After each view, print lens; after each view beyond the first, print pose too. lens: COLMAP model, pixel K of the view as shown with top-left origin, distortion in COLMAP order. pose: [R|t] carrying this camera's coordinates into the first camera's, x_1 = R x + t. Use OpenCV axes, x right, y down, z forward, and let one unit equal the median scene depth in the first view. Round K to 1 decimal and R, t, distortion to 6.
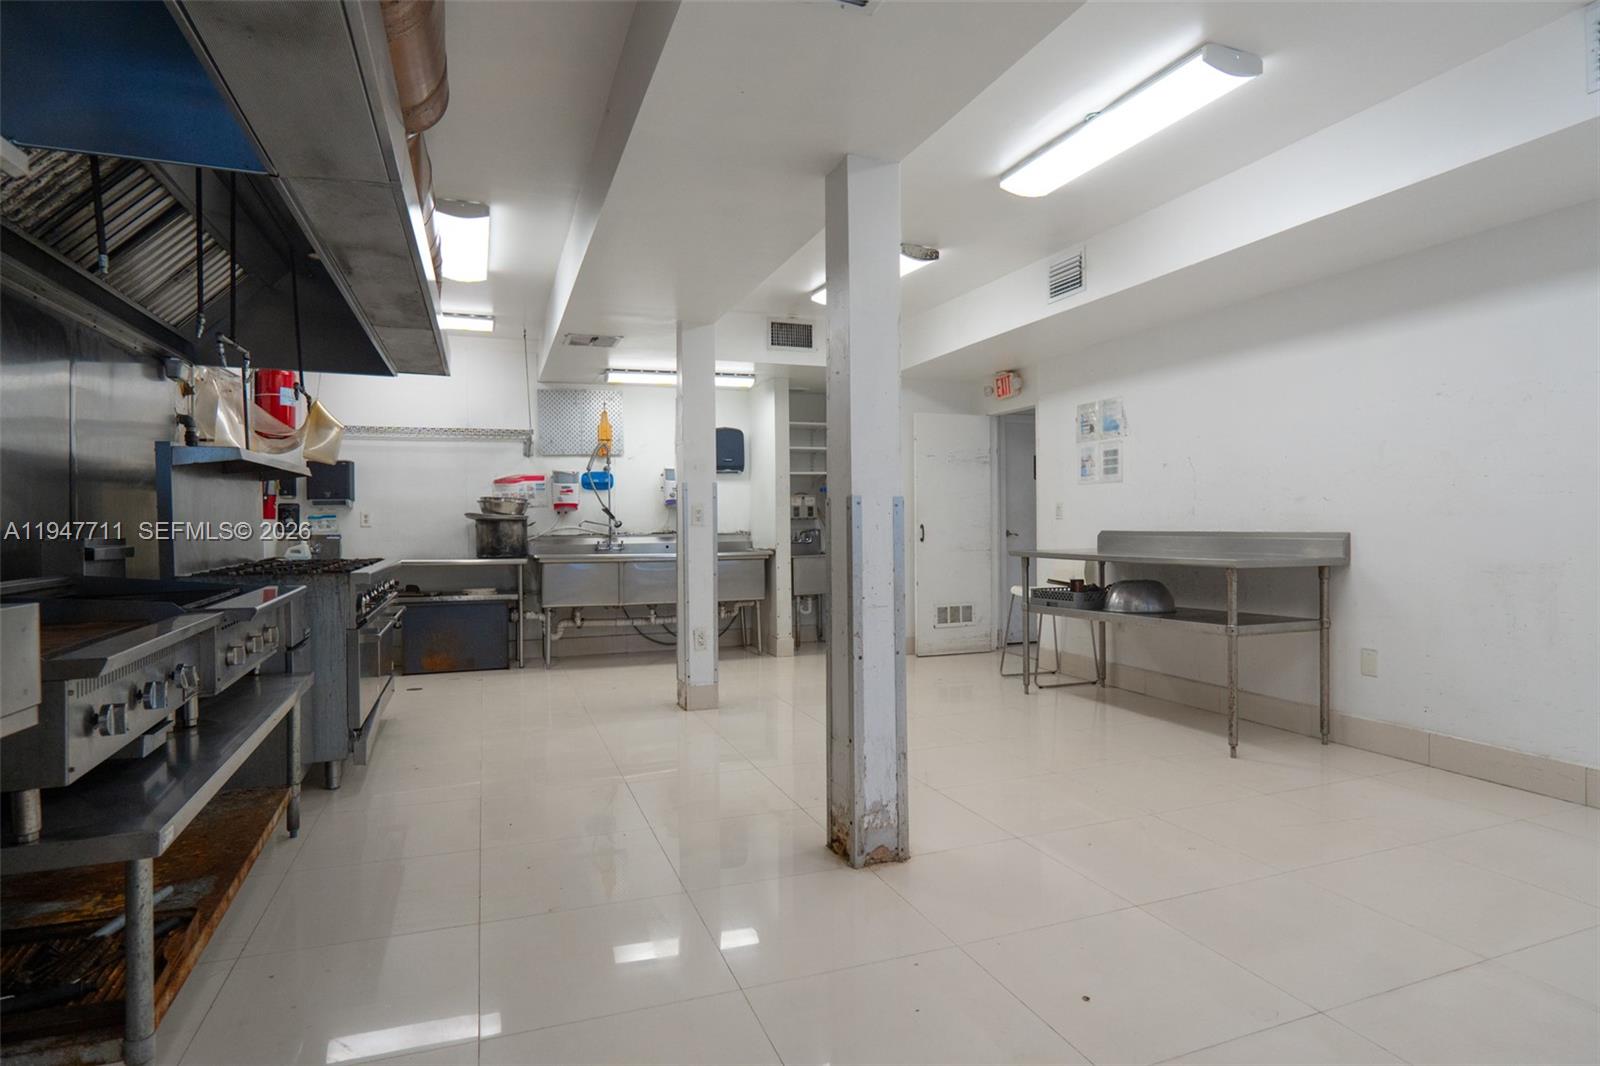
lens RADIAL K [[869.5, 0, 800.4], [0, 869.5, 518.0], [0, 0, 1]] dist [-0.007961, -0.000877]
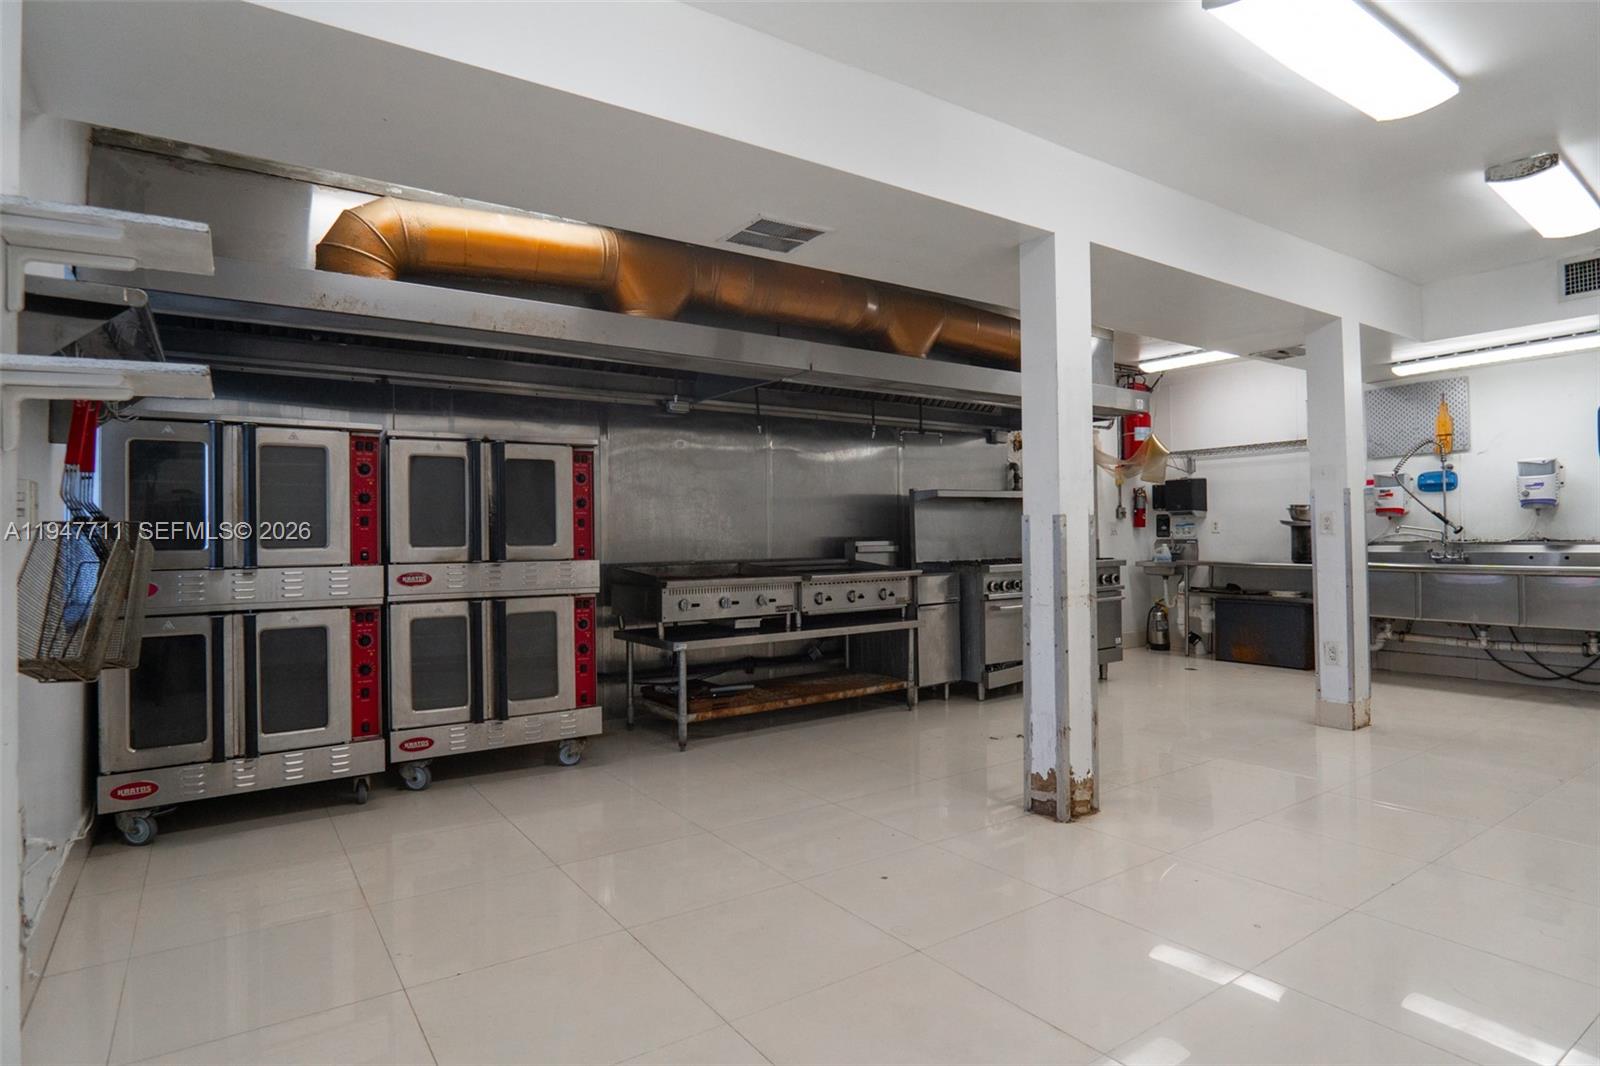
lens RADIAL K [[869.5, 0, 810.1], [0, 869.5, 535.8], [0, 0, 1]] dist [-0.007961, -0.000877]
pose [[0.266832, 0.004781, -0.963731, 0.472773], [0.014276, 0.999858, 0.008913, -0.004389], [0.963637, -0.016136, 0.266726, 0.144196]]
